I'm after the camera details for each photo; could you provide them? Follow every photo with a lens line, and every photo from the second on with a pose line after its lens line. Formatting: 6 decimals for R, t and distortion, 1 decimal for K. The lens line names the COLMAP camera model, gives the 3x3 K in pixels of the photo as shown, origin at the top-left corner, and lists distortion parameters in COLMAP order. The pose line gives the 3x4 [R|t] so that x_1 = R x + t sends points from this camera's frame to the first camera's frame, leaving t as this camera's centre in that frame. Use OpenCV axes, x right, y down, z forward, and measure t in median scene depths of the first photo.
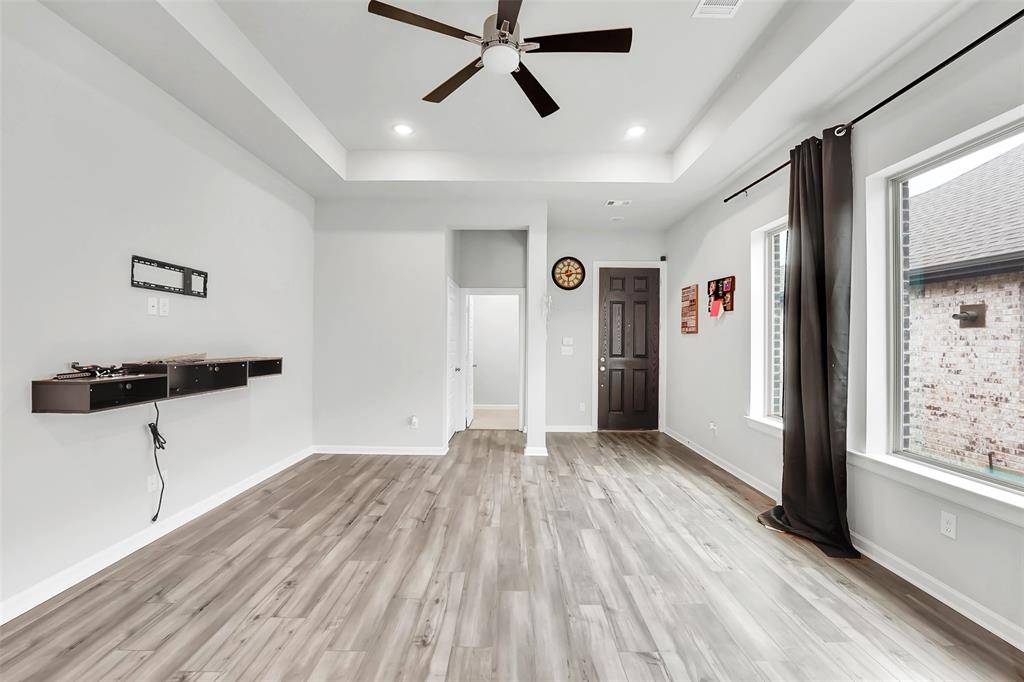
lens RADIAL K [[429.9, 0, 514.4], [0, 429.9, 339.3], [0, 0, 1]] dist [-0.022189, -0.000195]
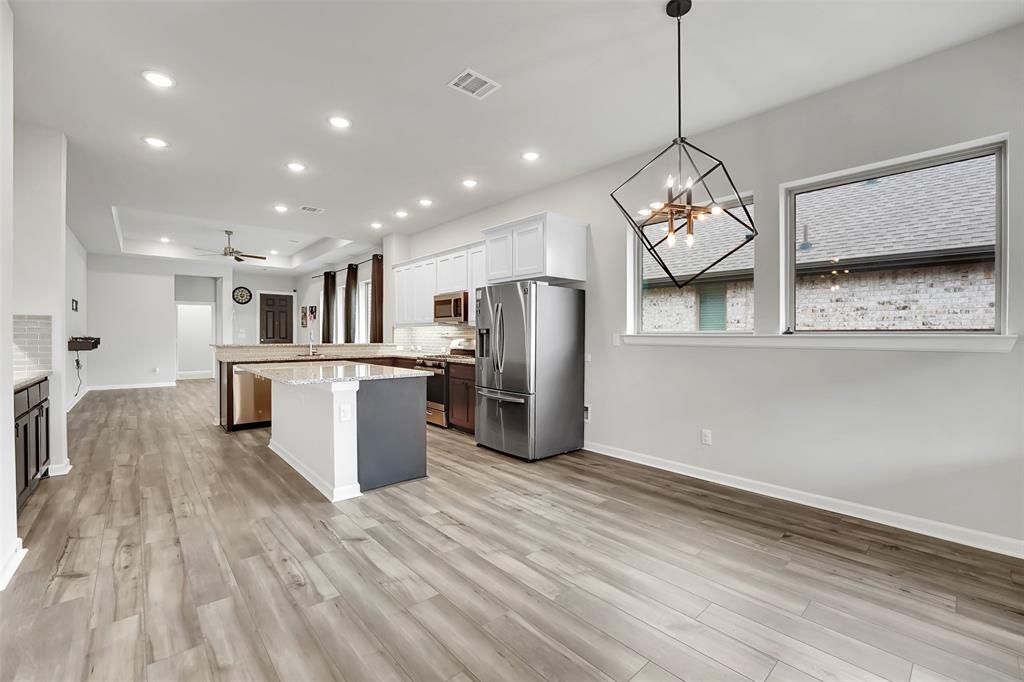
lens RADIAL K [[429.9, 0, 514.4], [0, 429.9, 339.3], [0, 0, 1]] dist [-0.022189, -0.000195]
pose [[0.749145, -0.011612, 0.662305, -0.463435], [-0.001050, 0.999824, 0.018717, 0.012466], [-0.662406, -0.014717, 0.749001, -2.551142]]
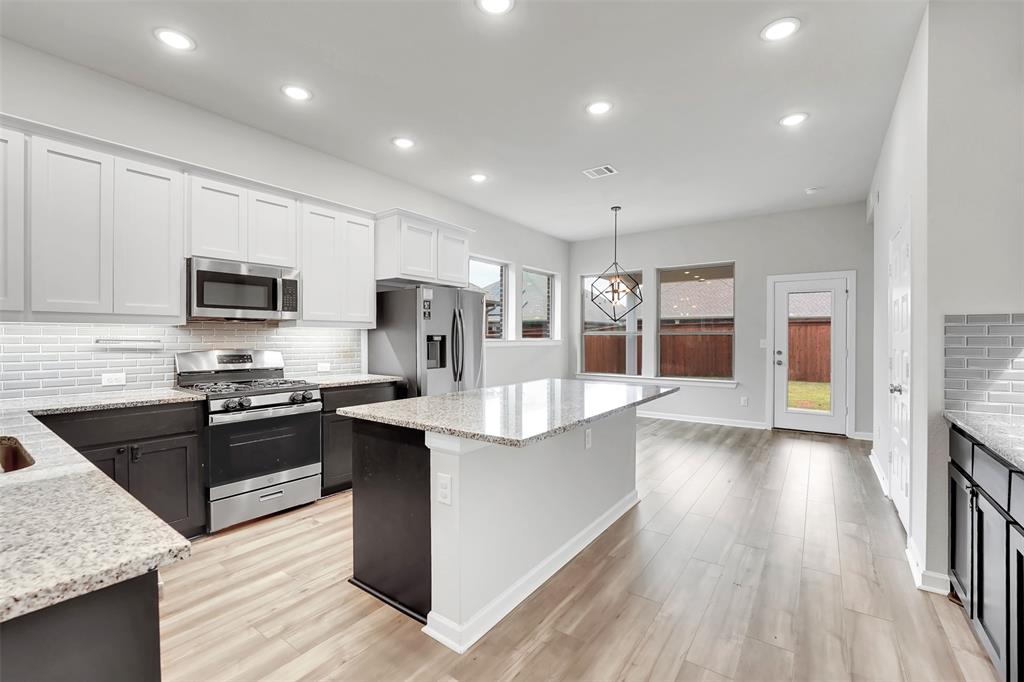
lens RADIAL K [[433.2, 0, 511.8], [0, 433.2, 339.5], [0, 0, 1]] dist [-0.021511, -0.000363]
pose [[-0.807193, -0.010588, 0.590193, -0.497407], [-0.010526, 0.999938, 0.003542, 0.011371], [-0.590194, -0.003353, -0.807254, -0.468196]]
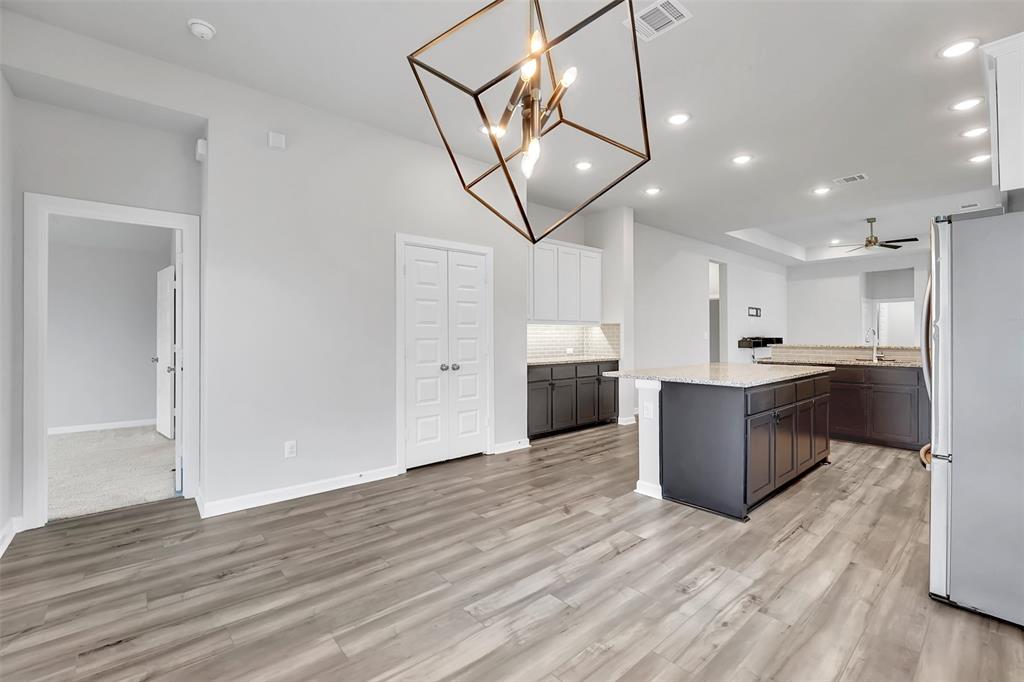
lens RADIAL K [[446.6, 0, 512.0], [0, 446.6, 341.0], [0, 0, 1]] dist [-0.033783, 0.000048]
pose [[0.651248, -0.000461, -0.758865, 0.521598], [0.011374, 0.999893, 0.009153, 0.024972], [0.758780, -0.014592, 0.651184, -2.471005]]
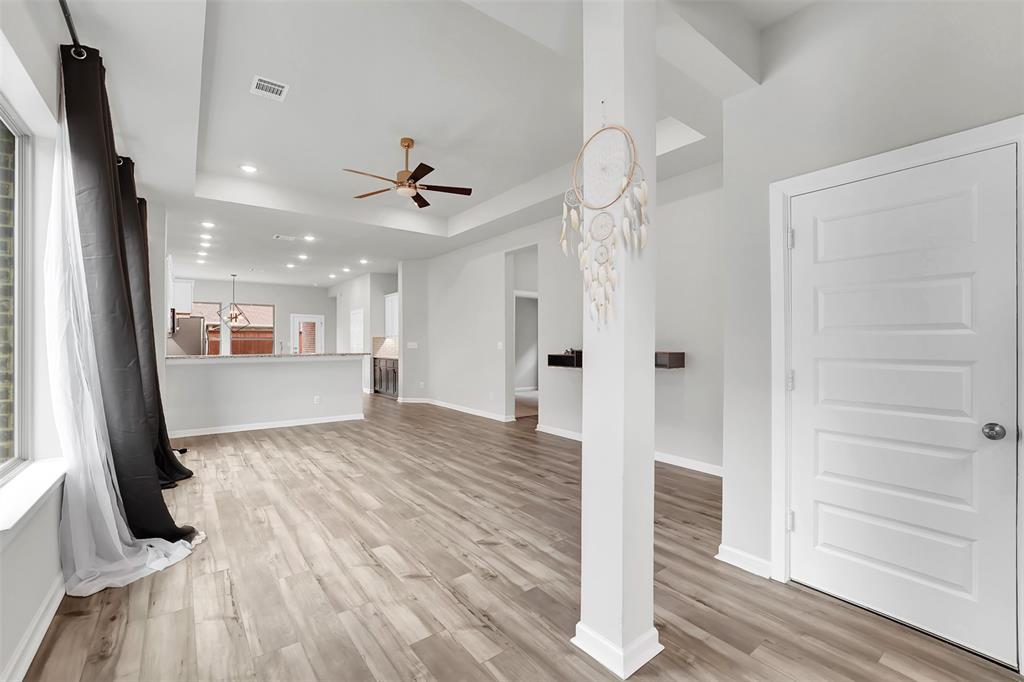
lens RADIAL K [[429.9, 0, 514.4], [0, 429.9, 339.3], [0, 0, 1]] dist [-0.022189, -0.000195]
pose [[-0.792291, -0.013500, -0.609994, 0.541706], [-0.003352, 0.999836, -0.017774, 0.034121], [0.610134, -0.012038, -0.792207, 2.001354]]
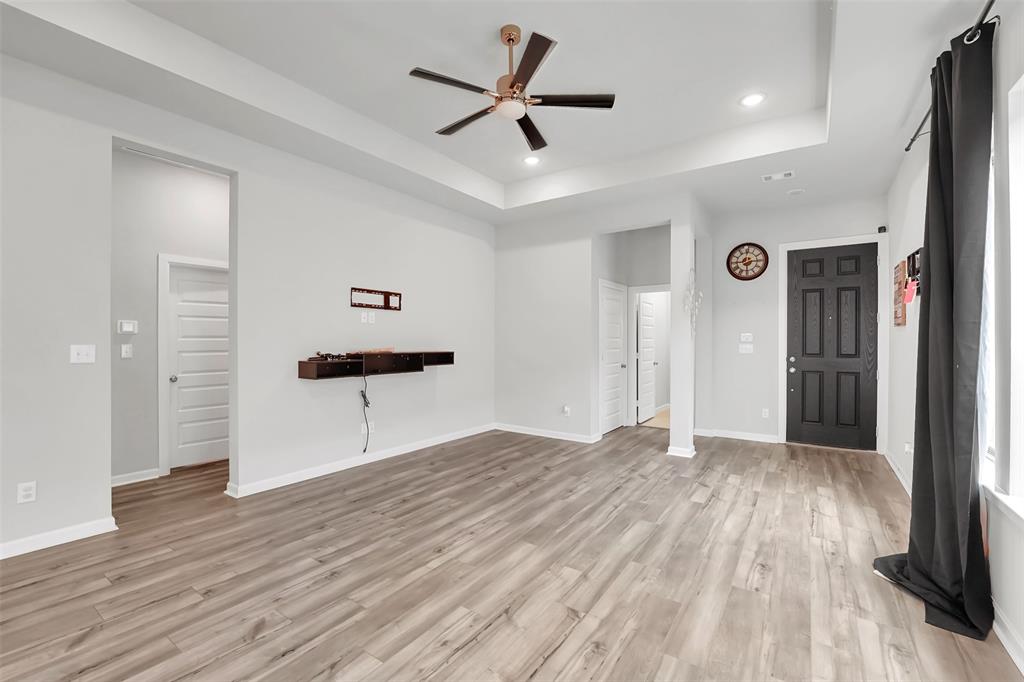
lens RADIAL K [[433.2, 0, 511.8], [0, 433.2, 339.5], [0, 0, 1]] dist [-0.021511, -0.000363]
pose [[0.818597, -0.007907, -0.574313, 0.482549], [0.008560, 0.999962, -0.001566, 0.010179], [0.574304, -0.003634, 0.818634, -0.019085]]
